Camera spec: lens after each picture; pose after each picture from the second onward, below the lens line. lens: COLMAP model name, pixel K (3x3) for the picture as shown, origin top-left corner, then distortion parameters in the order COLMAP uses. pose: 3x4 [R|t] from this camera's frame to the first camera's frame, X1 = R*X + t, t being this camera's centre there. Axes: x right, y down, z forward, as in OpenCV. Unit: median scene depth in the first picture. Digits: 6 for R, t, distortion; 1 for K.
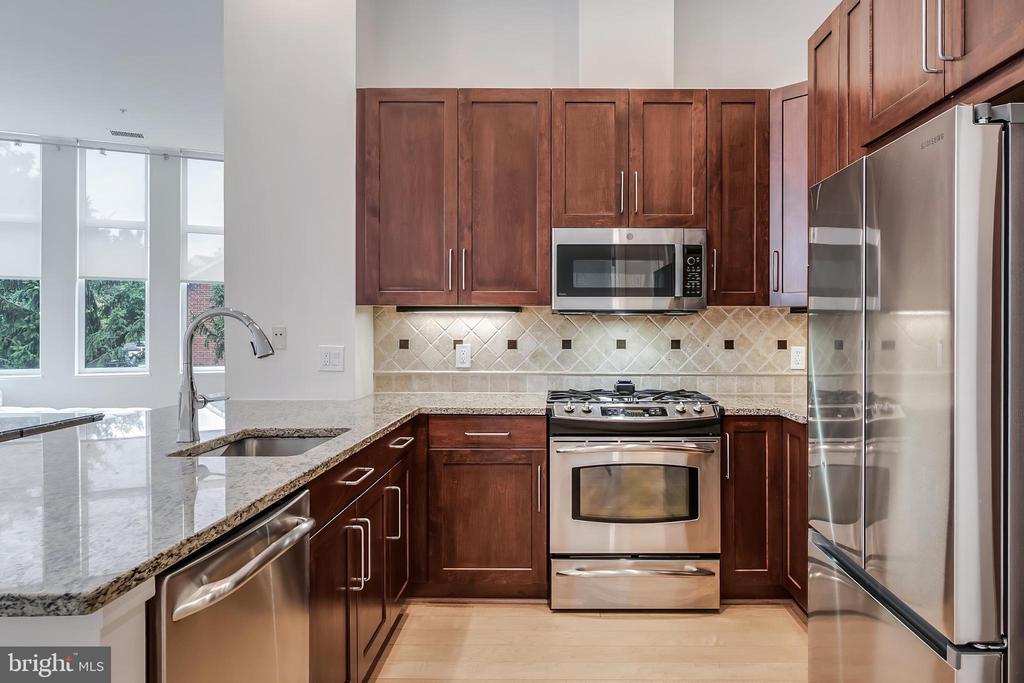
lens RADIAL K [[661.3, 0, 560.1], [0, 661.3, 329.4], [0, 0, 1]] dist [-0.001005, 0.000942]
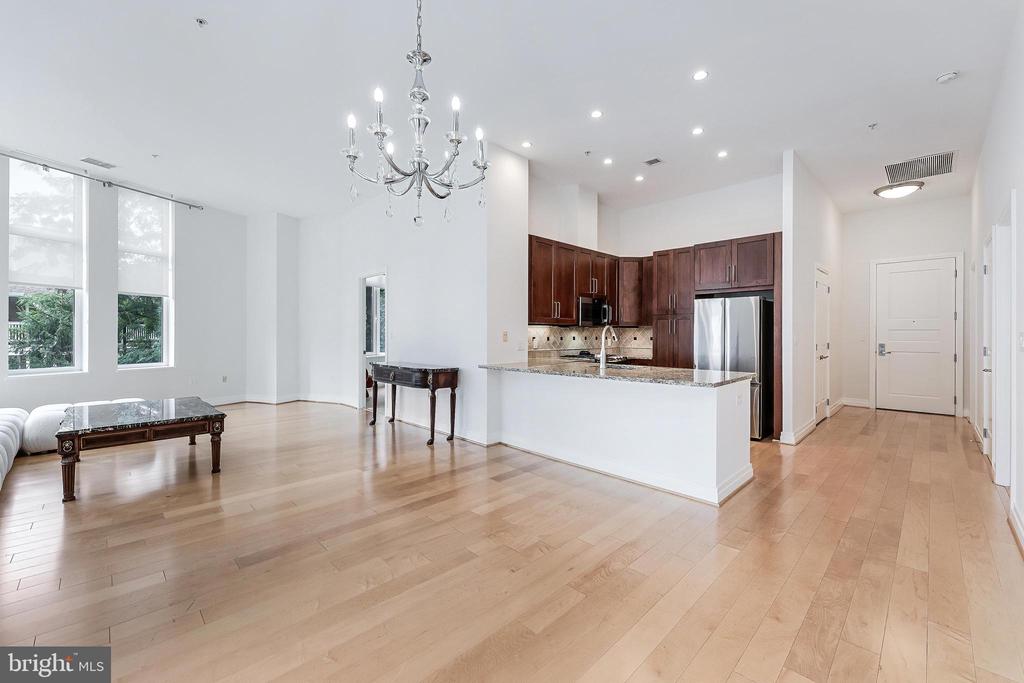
lens RADIAL K [[414.7, 0, 516.1], [0, 414.7, 336.2], [0, 0, 1]] dist [-0.000790, -0.000272]
pose [[0.709039, -0.003046, 0.705163, -1.442556], [0.000347, 0.999992, 0.003971, 0.007115], [-0.705169, -0.002571, 0.709034, -0.055632]]
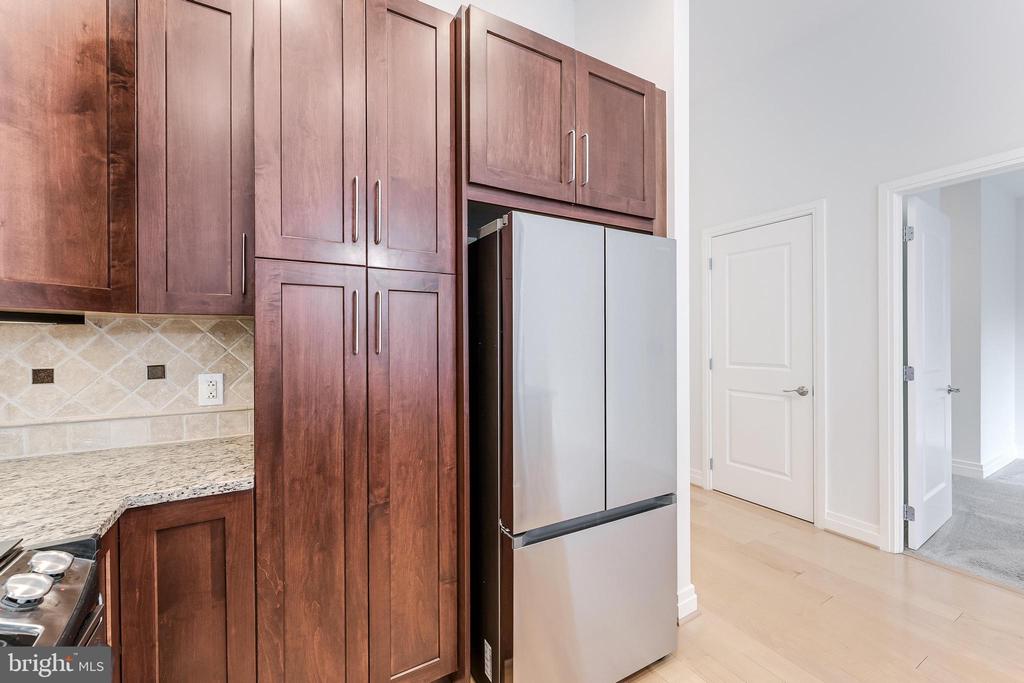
lens RADIAL K [[418.1, 0, 515.7], [0, 418.1, 339.6], [0, 0, 1]] dist [-0.002707, -0.000439]
pose [[-0.504381, -0.001200, 0.863480, -0.116929], [0.005257, 0.999976, 0.004461, -0.009979], [-0.863465, 0.006789, -0.504363, 0.822459]]
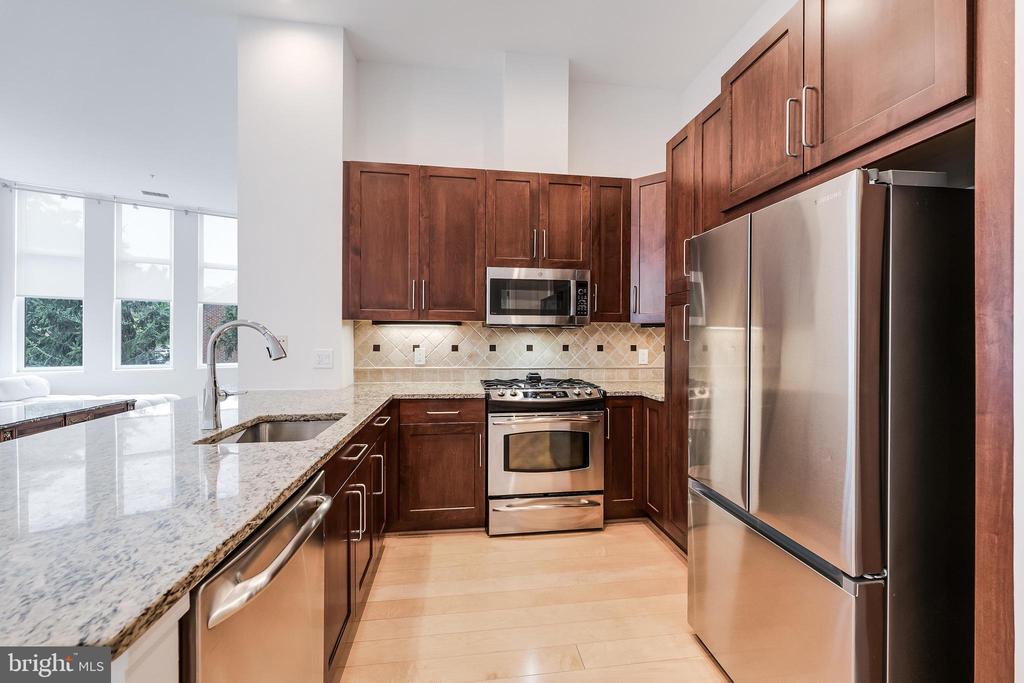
lens RADIAL K [[412.2, 0, 517.0], [0, 412.2, 339.1], [0, 0, 1]] dist [0.000016, -0.000467]
pose [[0.990179, 0.002267, 0.139786, -0.071282], [-0.002797, 0.999990, 0.003600, -0.000394], [-0.139777, -0.003956, 0.990175, 0.107629]]
